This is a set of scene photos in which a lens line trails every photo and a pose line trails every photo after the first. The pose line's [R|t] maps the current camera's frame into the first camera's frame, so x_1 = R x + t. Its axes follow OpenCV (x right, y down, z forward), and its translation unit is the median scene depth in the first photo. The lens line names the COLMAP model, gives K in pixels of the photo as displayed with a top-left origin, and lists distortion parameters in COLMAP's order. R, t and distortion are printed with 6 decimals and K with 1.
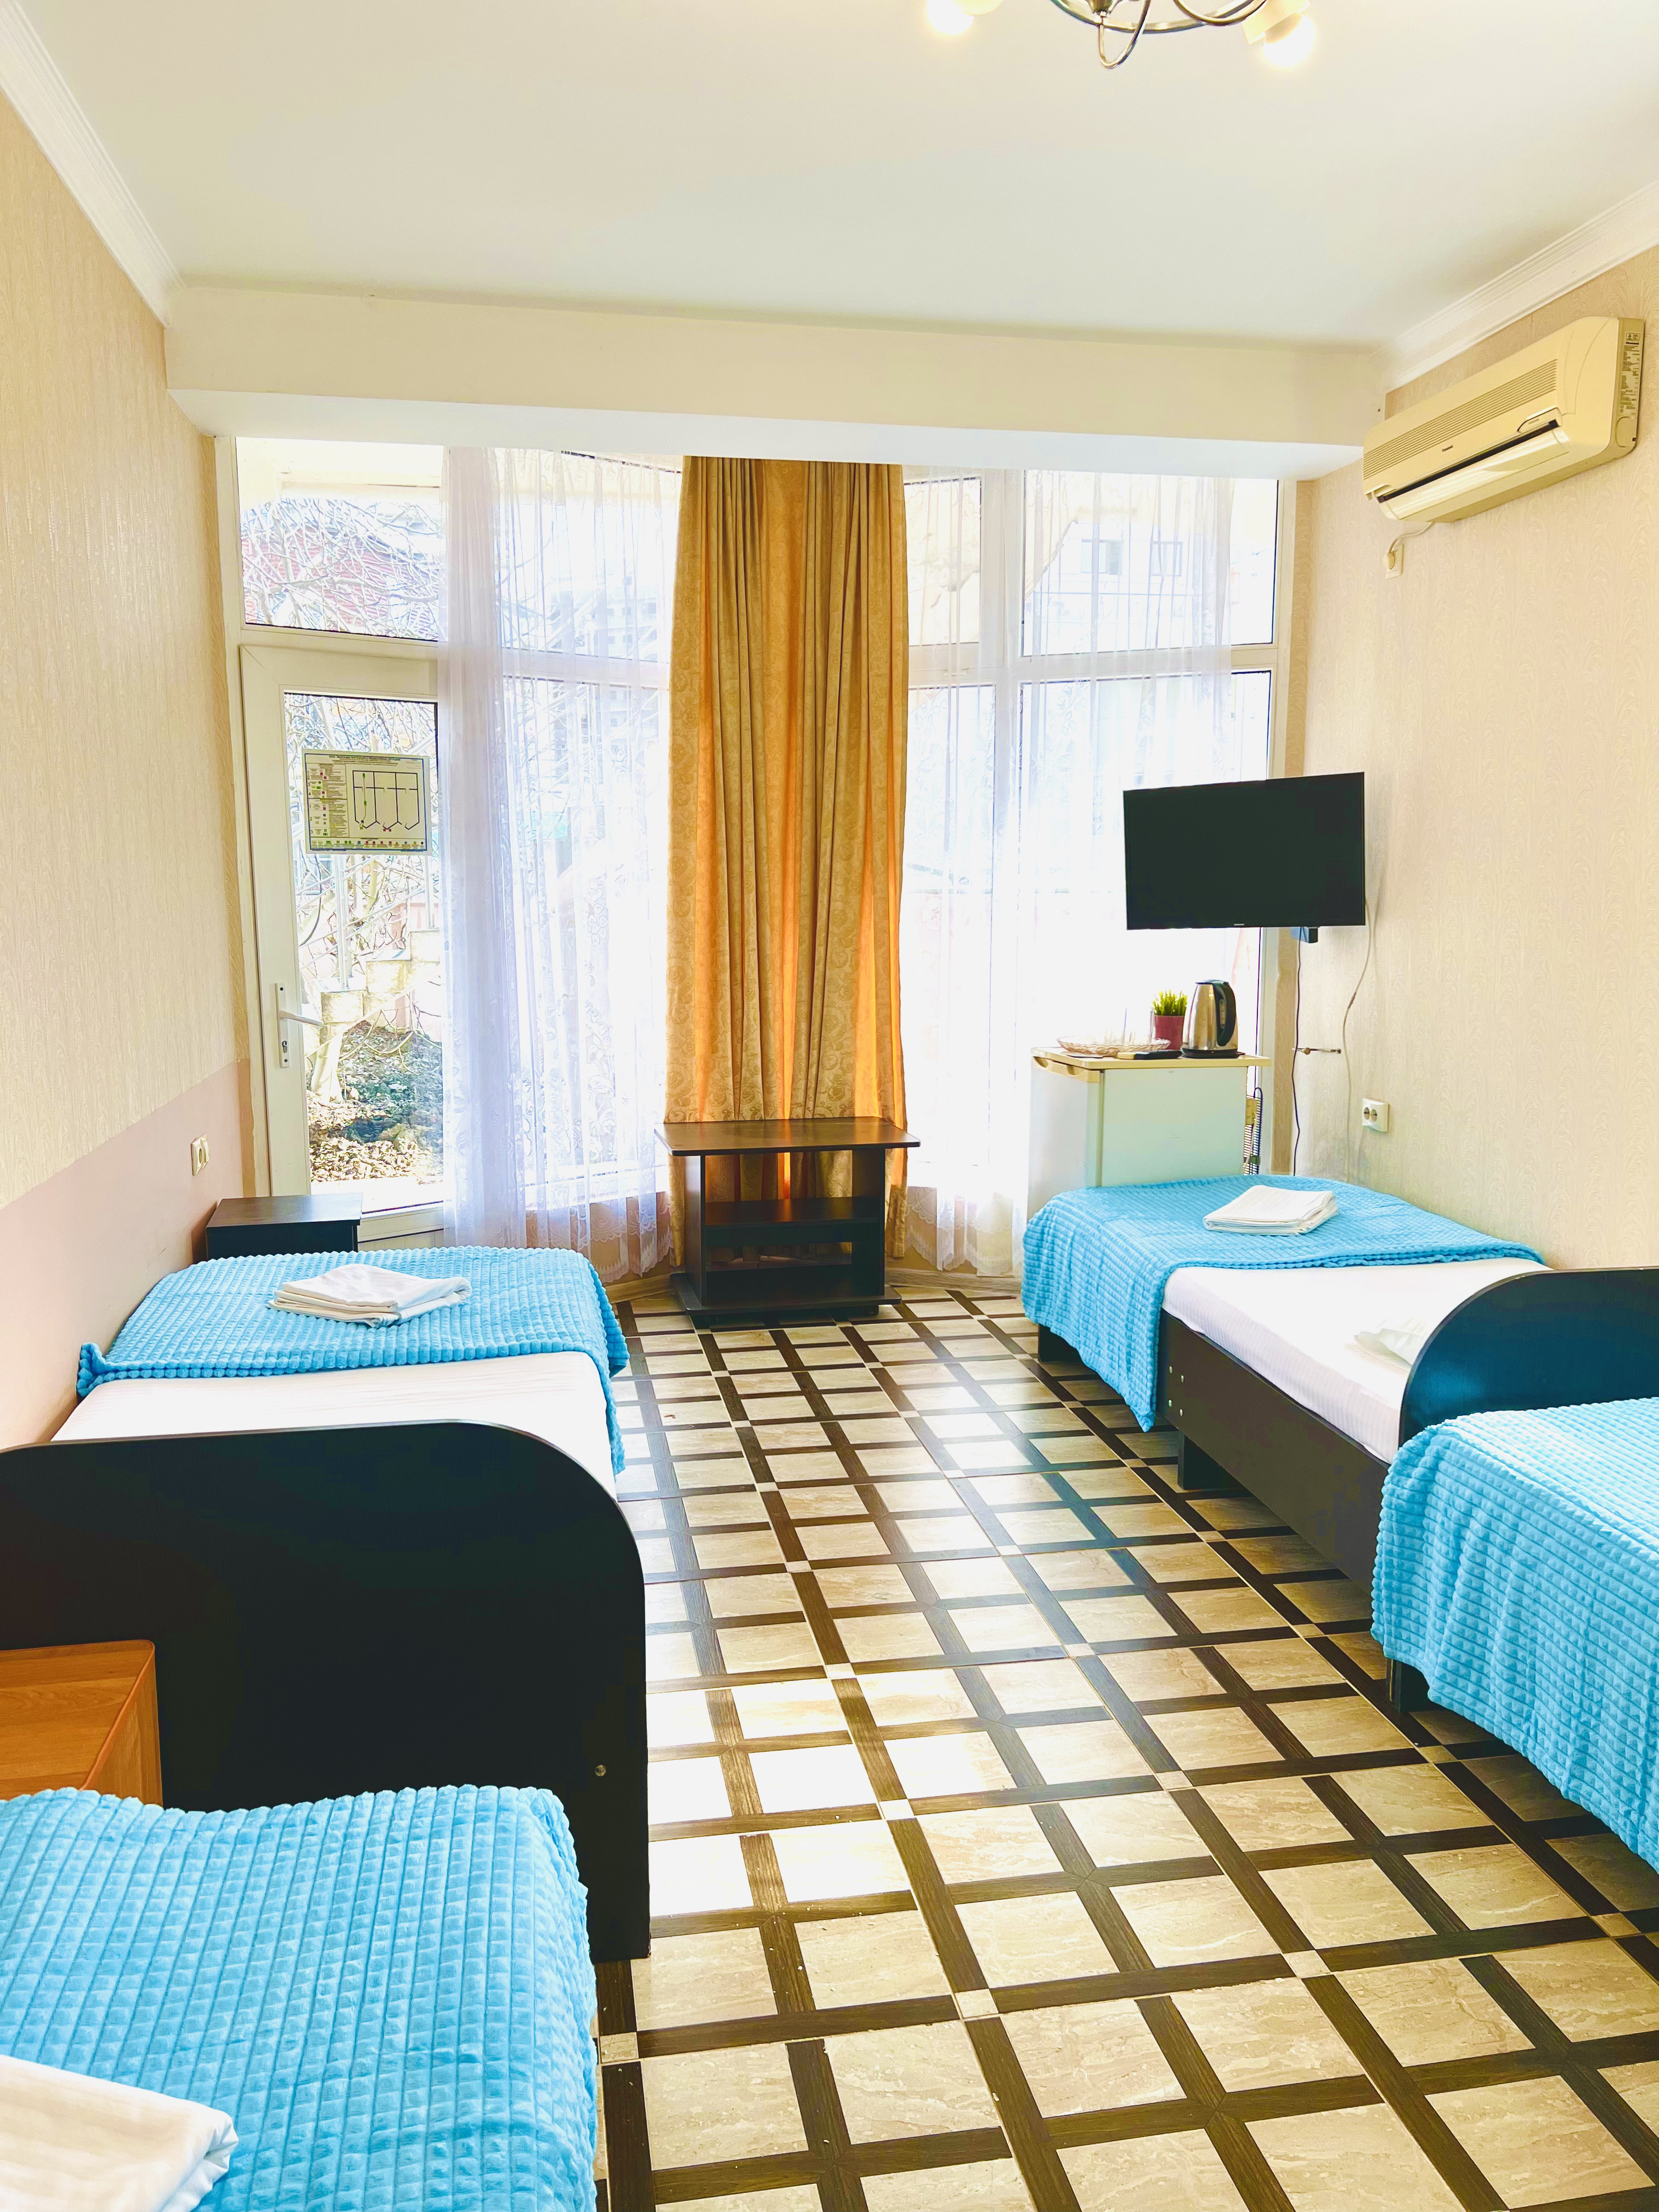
lens RADIAL K [[1678.2, 0, 829.5], [0, 1678.2, 1106.0], [0, 0, 1]] dist [0.065115, -0.059165]
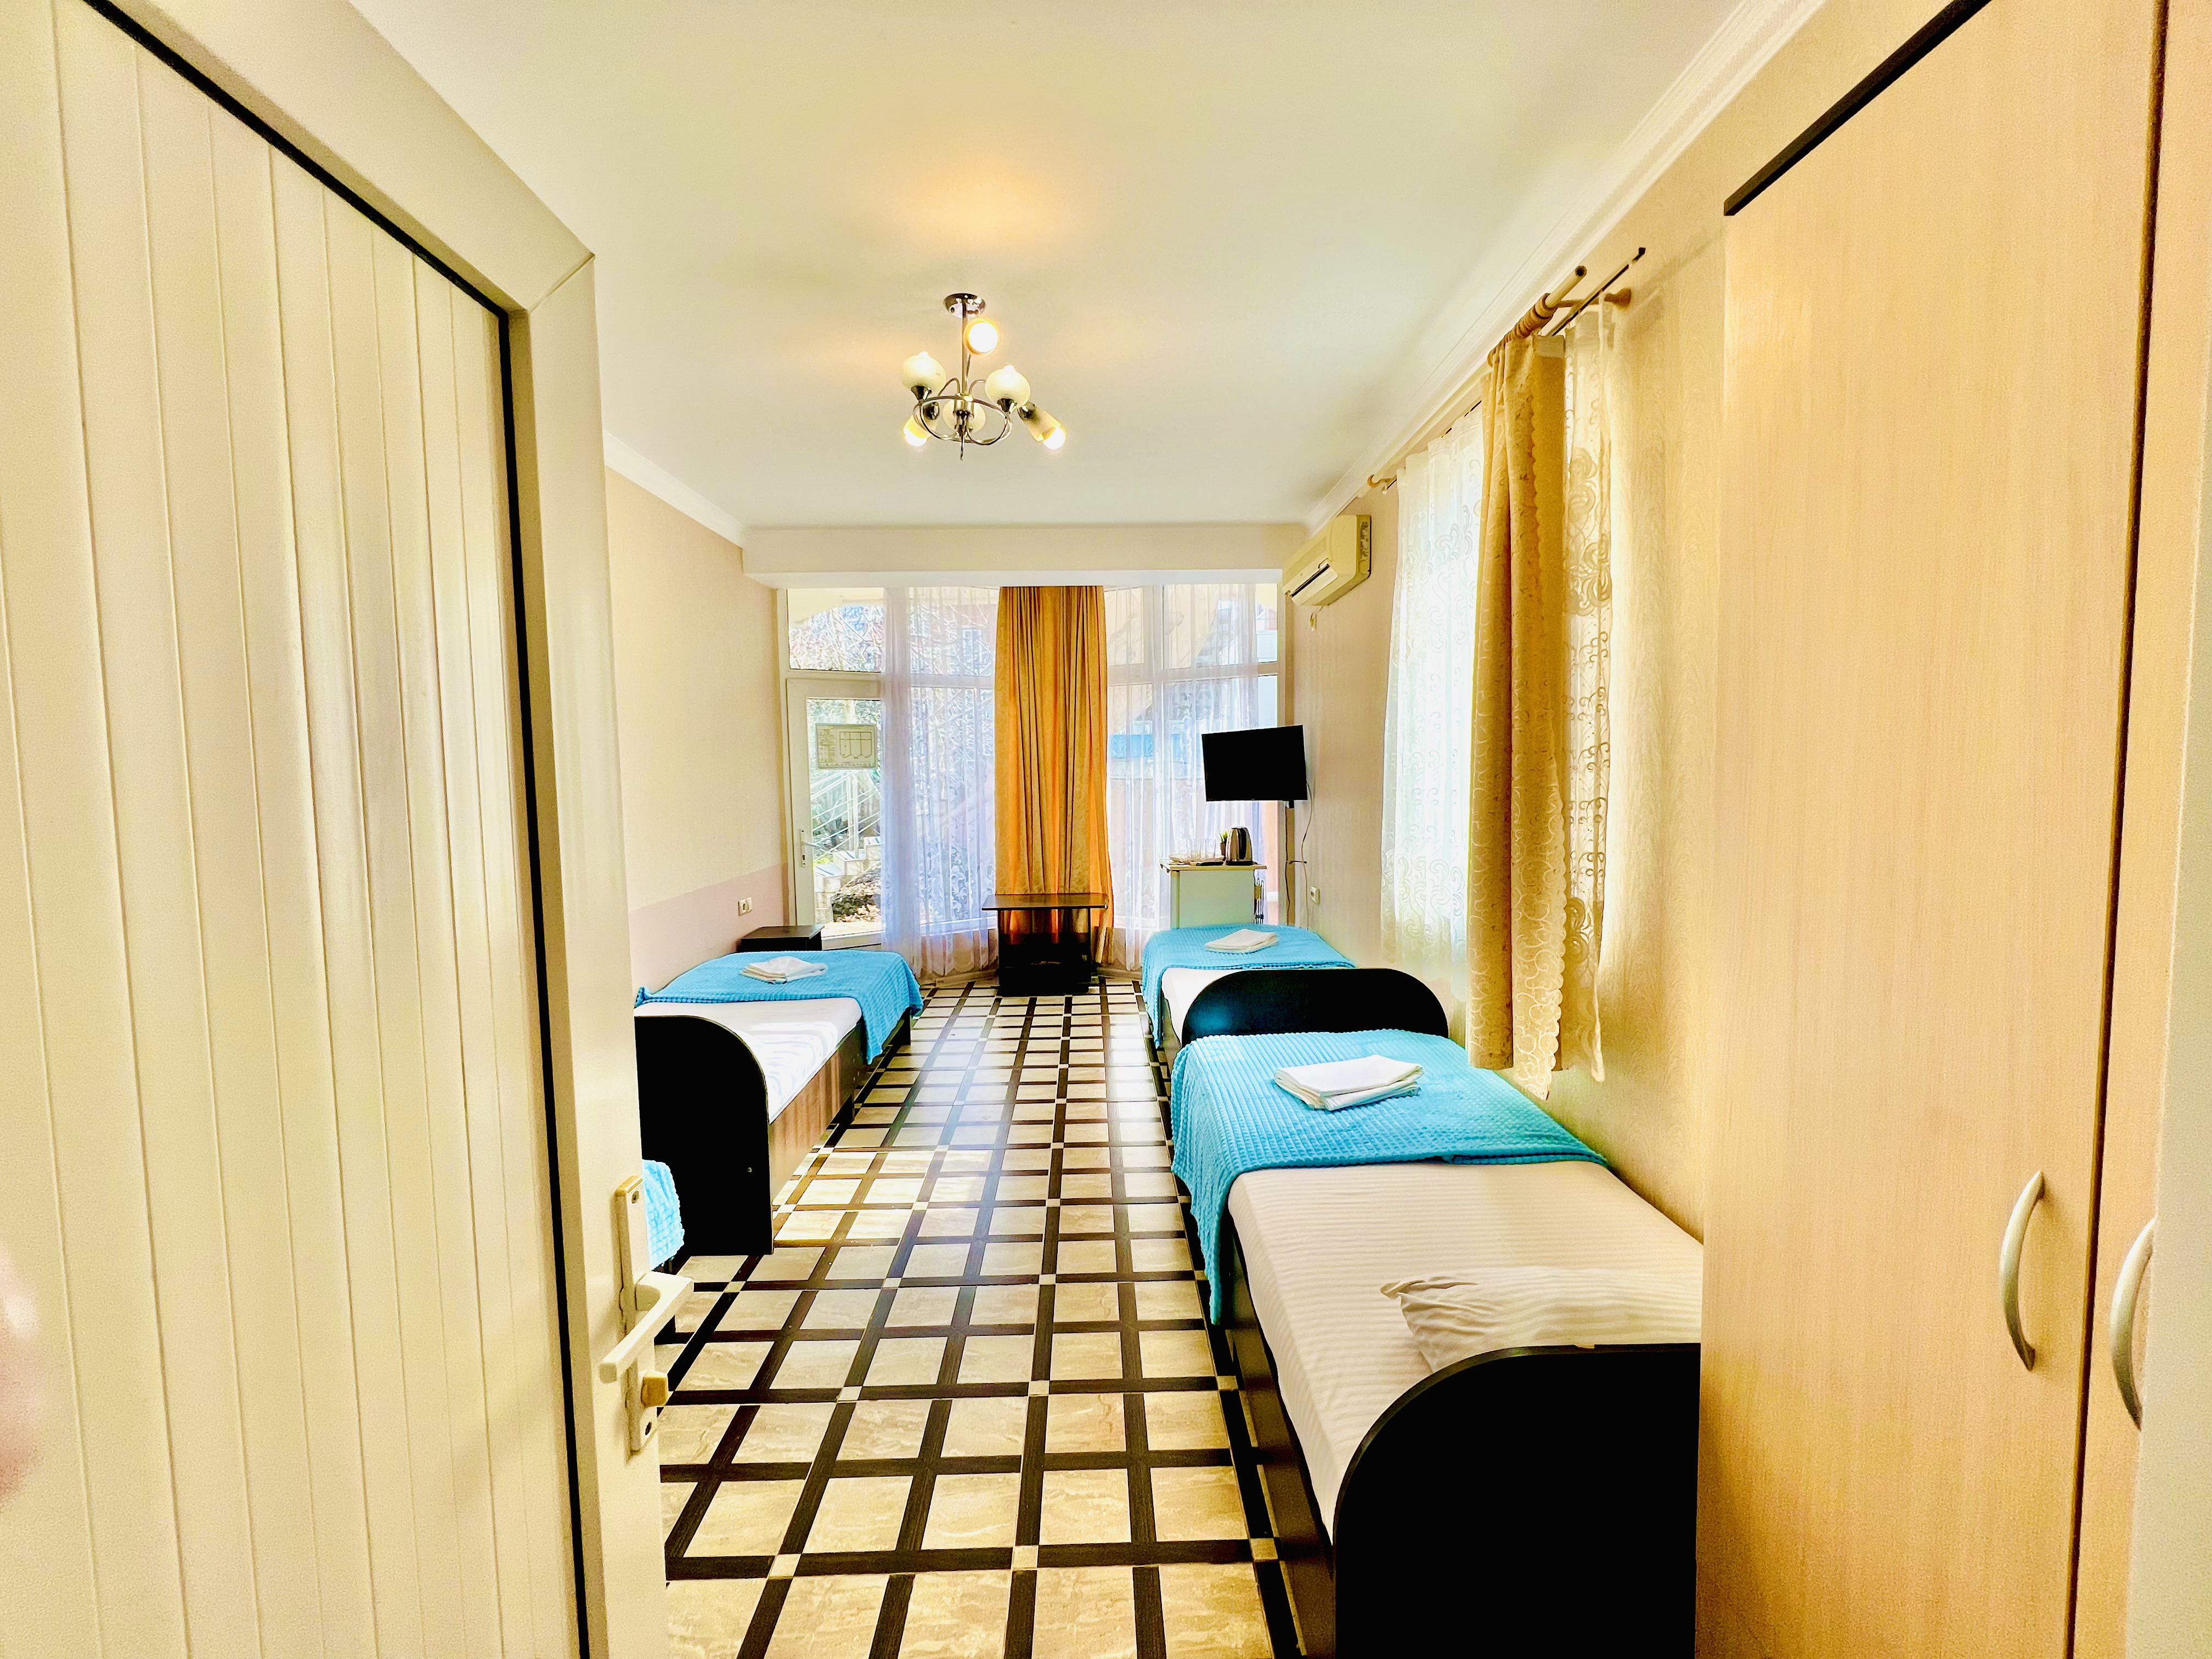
lens RADIAL K [[902.0, 0, 1101.9], [0, 902.0, 808.2], [0, 0, 1]] dist [0.035820, 0.000002]
pose [[0.984914, -0.003426, -0.173012, 0.233645], [-0.012057, 0.996016, -0.088356, 0.000579], [0.172626, 0.089109, 0.980949, -0.081400]]
